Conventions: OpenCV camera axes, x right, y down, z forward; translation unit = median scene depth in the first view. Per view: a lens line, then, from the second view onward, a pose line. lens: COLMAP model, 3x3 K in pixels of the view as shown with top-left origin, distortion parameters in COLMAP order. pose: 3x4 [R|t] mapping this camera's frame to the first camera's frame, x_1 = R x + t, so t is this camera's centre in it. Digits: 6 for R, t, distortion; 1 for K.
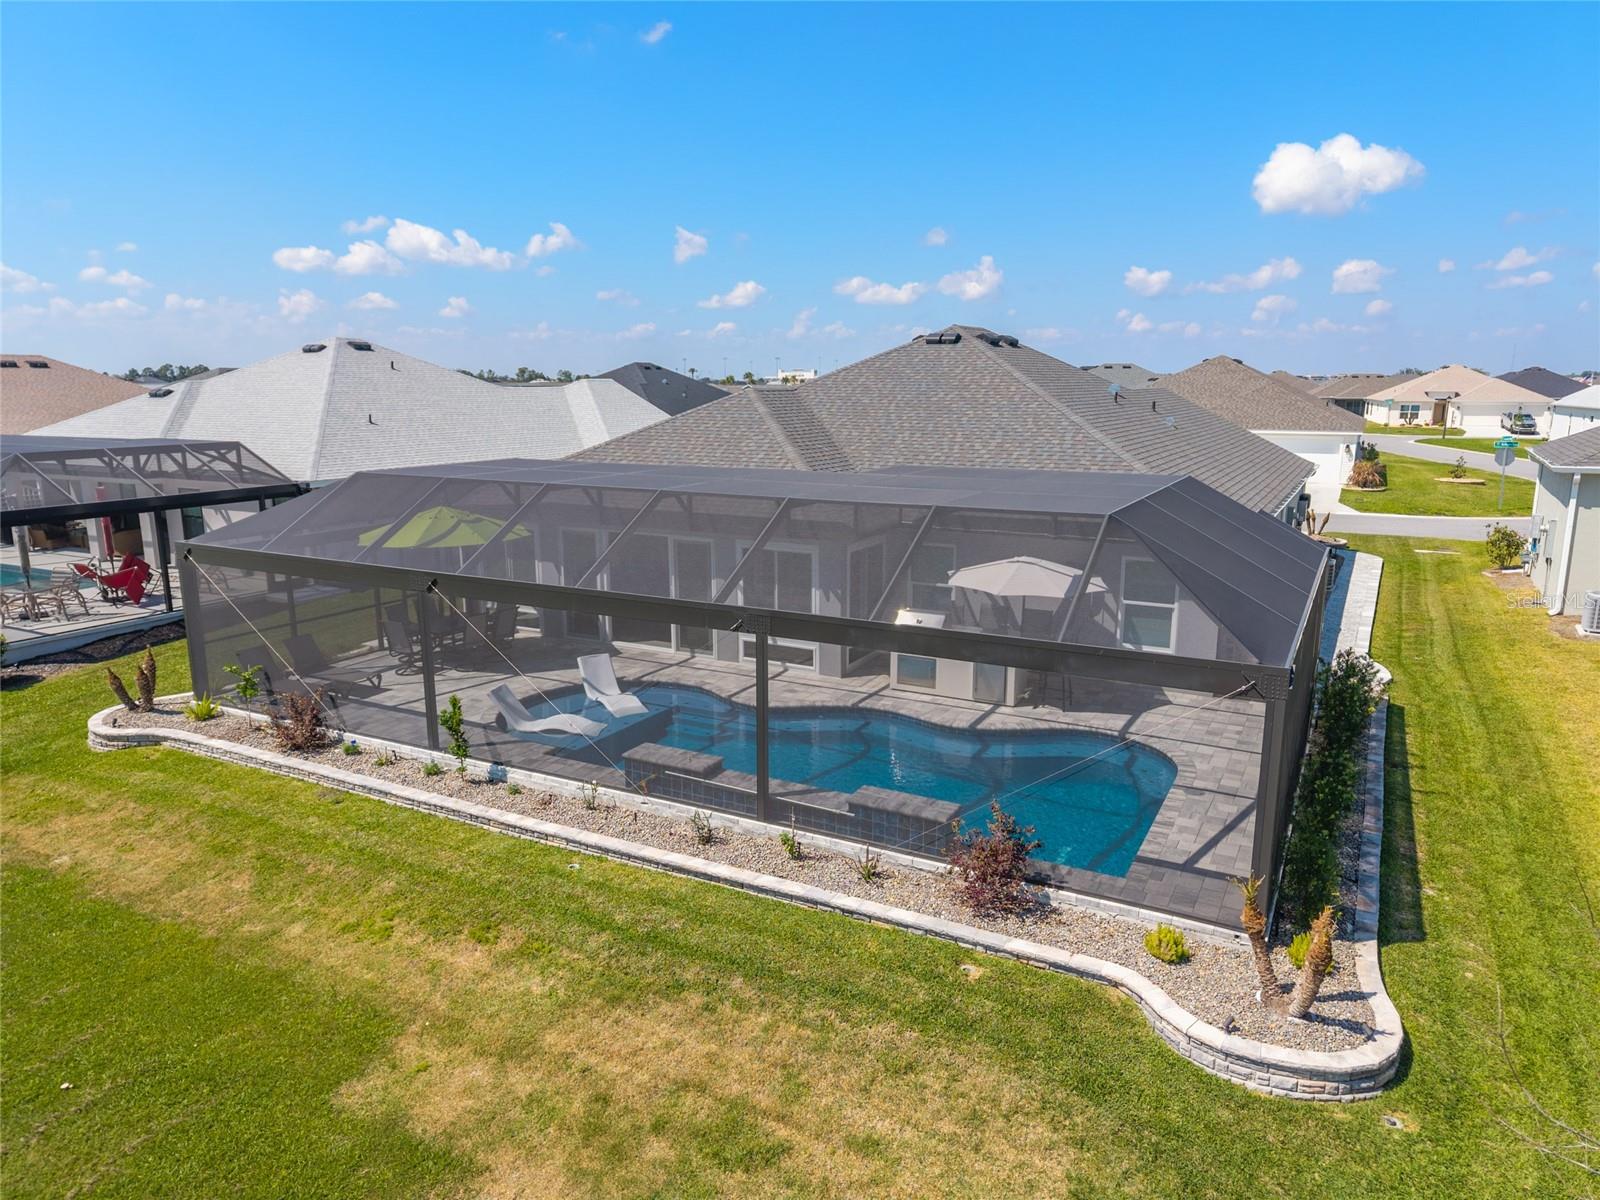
lens RADIAL K [[1067.0, 0, 788.5], [0, 1067.0, 599.9], [0, 0, 1]] dist [0.037841, -0.043342]
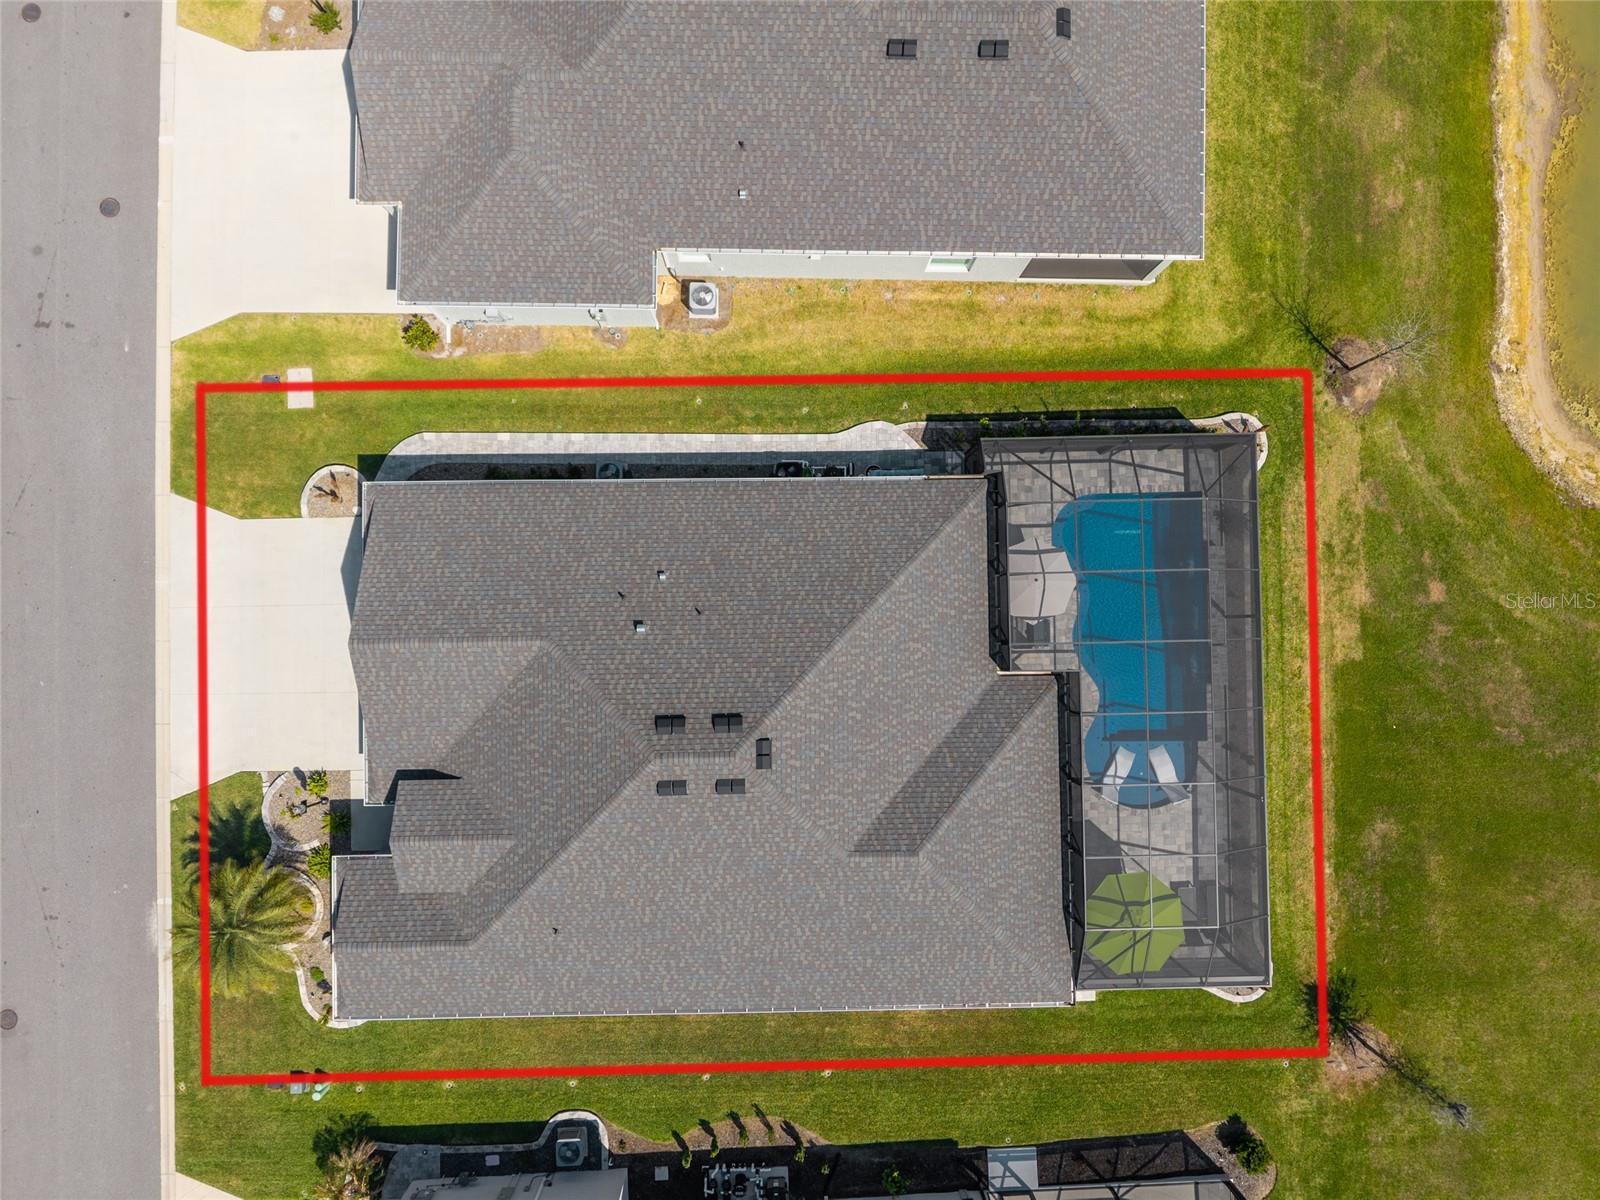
lens RADIAL K [[1074.3, 0, 789.0], [0, 1074.3, 591.5], [0, 0, 1]] dist [0.037130, -0.043807]
pose [[-0.495169, -0.868607, 0.018182, 0.484225], [0.156057, -0.068337, 0.985381, -2.436687], [-0.854666, 0.490767, 0.169391, 1.332164]]
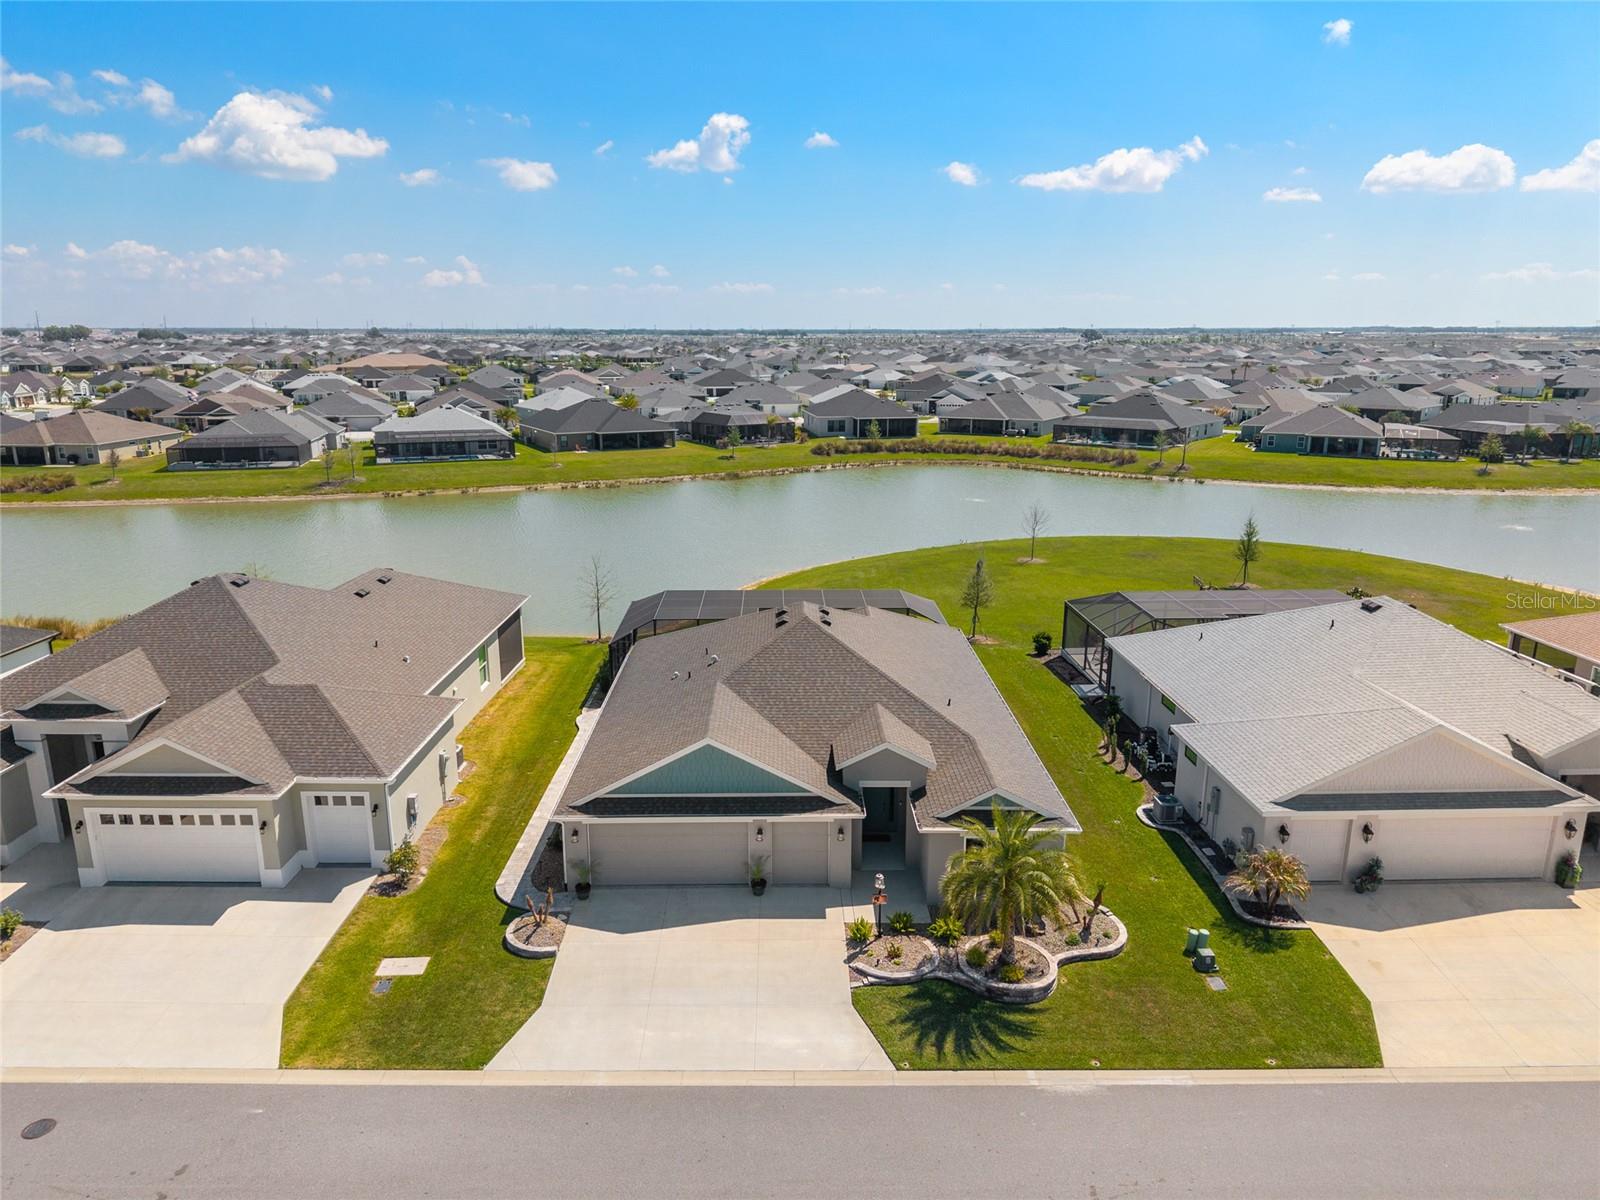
lens RADIAL K [[1067.0, 0, 788.5], [0, 1067.0, 599.9], [0, 0, 1]] dist [0.037841, -0.043342]
pose [[-0.872243, 0.124122, -0.473059, 1.747083], [-0.091575, 0.908703, 0.407276, -1.707209], [0.480422, 0.398564, -0.781243, 4.227838]]
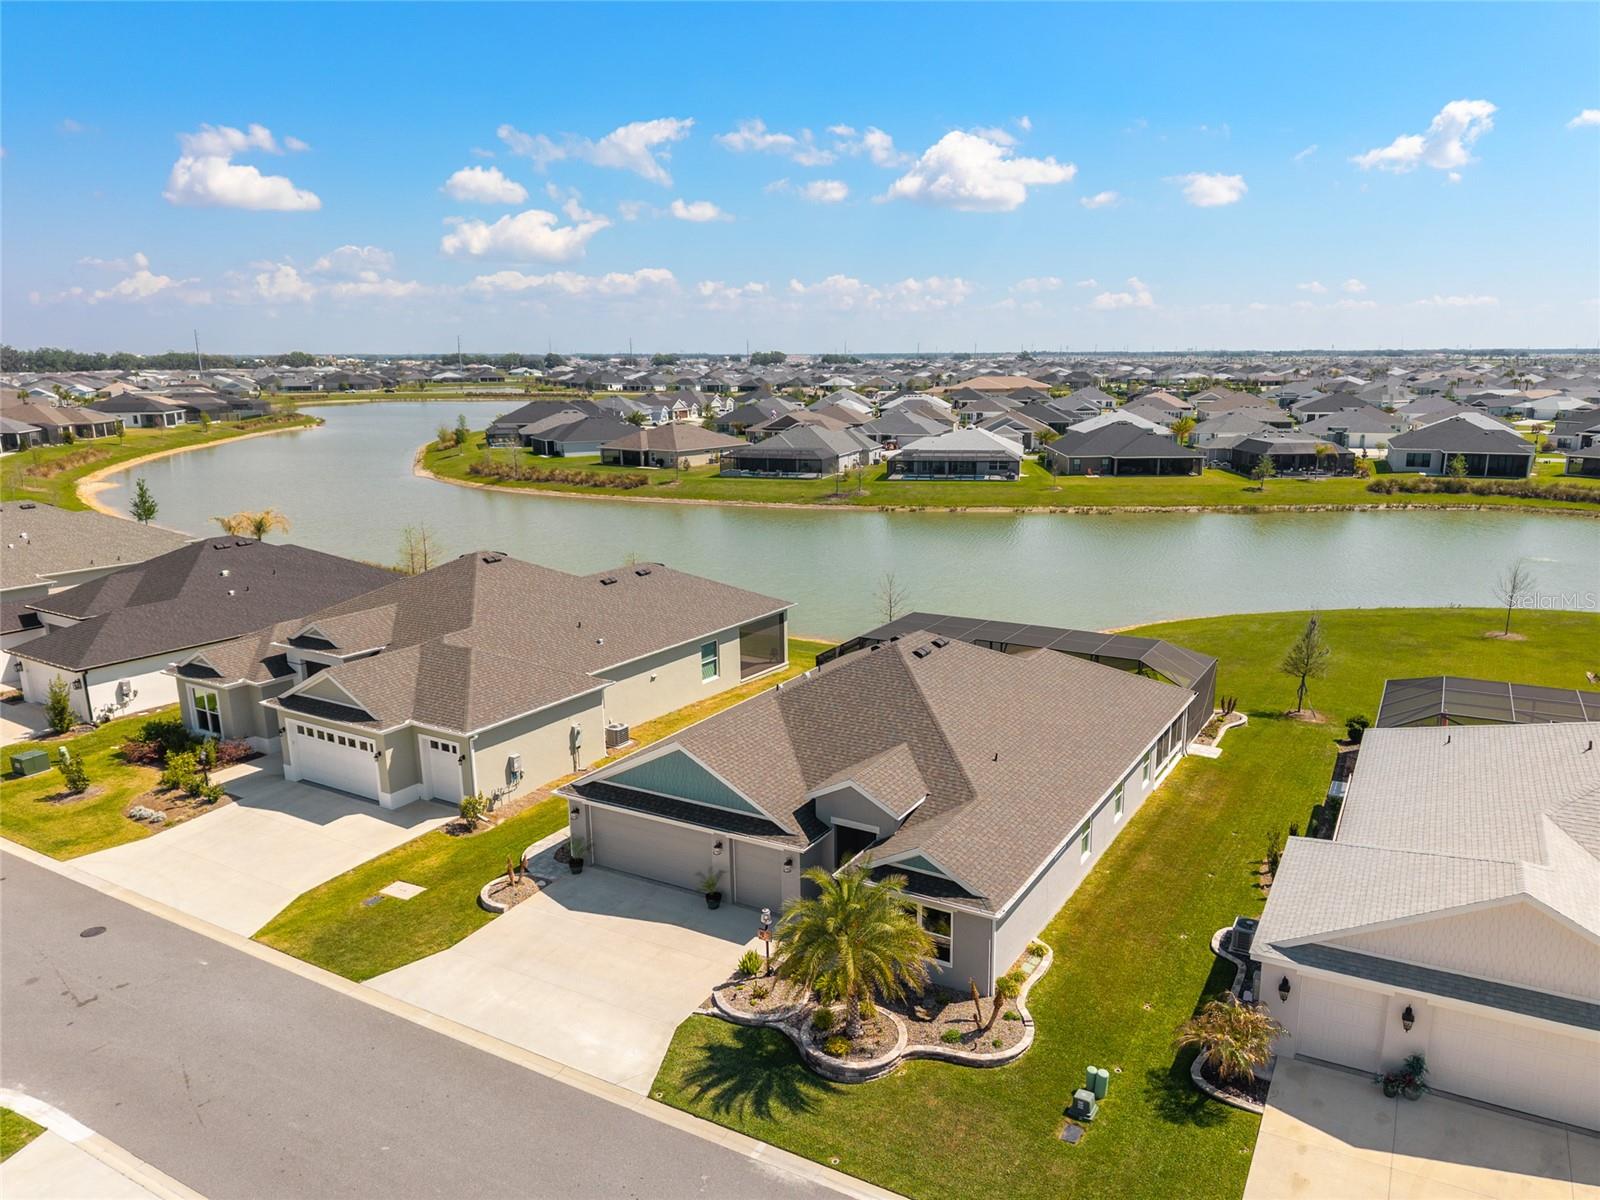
lens RADIAL K [[1123.2, 0, 858.0], [0, 1123.2, 607.3], [0, 0, 1]] dist [0.067332, -0.096782]
pose [[-0.999955, 0.009253, 0.001919, 0.457572], [0.009237, 0.914139, 0.405296, -1.733266], [0.001996, 0.405296, -0.914183, 4.580720]]
